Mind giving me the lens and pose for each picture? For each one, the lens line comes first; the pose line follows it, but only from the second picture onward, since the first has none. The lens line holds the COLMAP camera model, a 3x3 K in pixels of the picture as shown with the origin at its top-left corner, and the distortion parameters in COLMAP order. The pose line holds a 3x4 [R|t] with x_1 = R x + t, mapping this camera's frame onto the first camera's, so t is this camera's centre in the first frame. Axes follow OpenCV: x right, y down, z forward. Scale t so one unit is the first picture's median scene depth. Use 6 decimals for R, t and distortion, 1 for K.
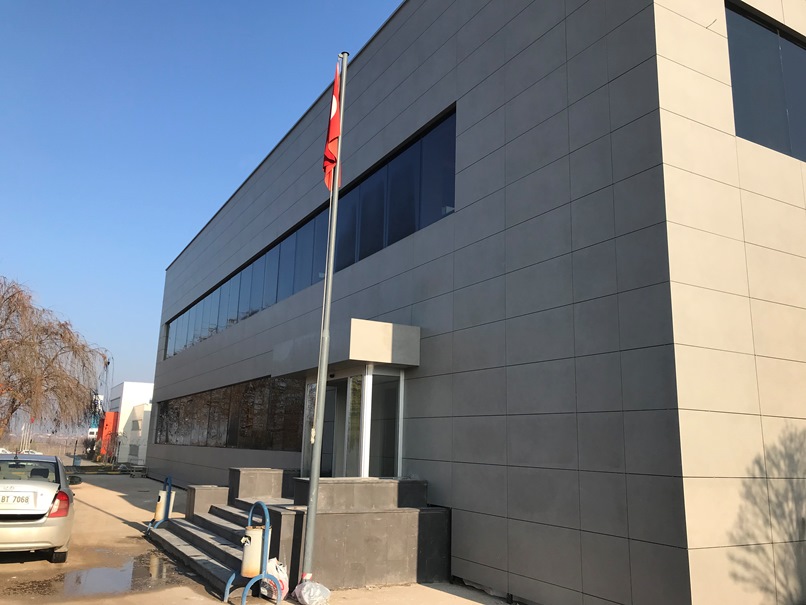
lens RADIAL K [[666.0, 0, 402.3], [0, 666.0, 299.1], [0, 0, 1]] dist [0.038351, -0.052836]
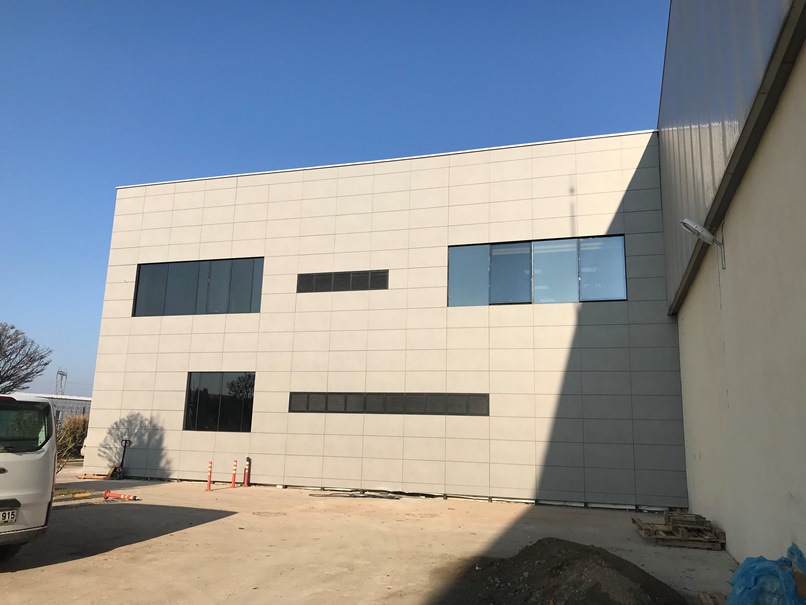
lens RADIAL K [[666.0, 0, 403.2], [0, 666.0, 303.8], [0, 0, 1]] dist [0.038351, -0.052836]
pose [[0.686111, -0.152405, -0.711354, 2.939178], [0.143001, 0.986987, -0.073532, 0.080680], [0.713304, -0.051273, 0.698977, -0.195875]]
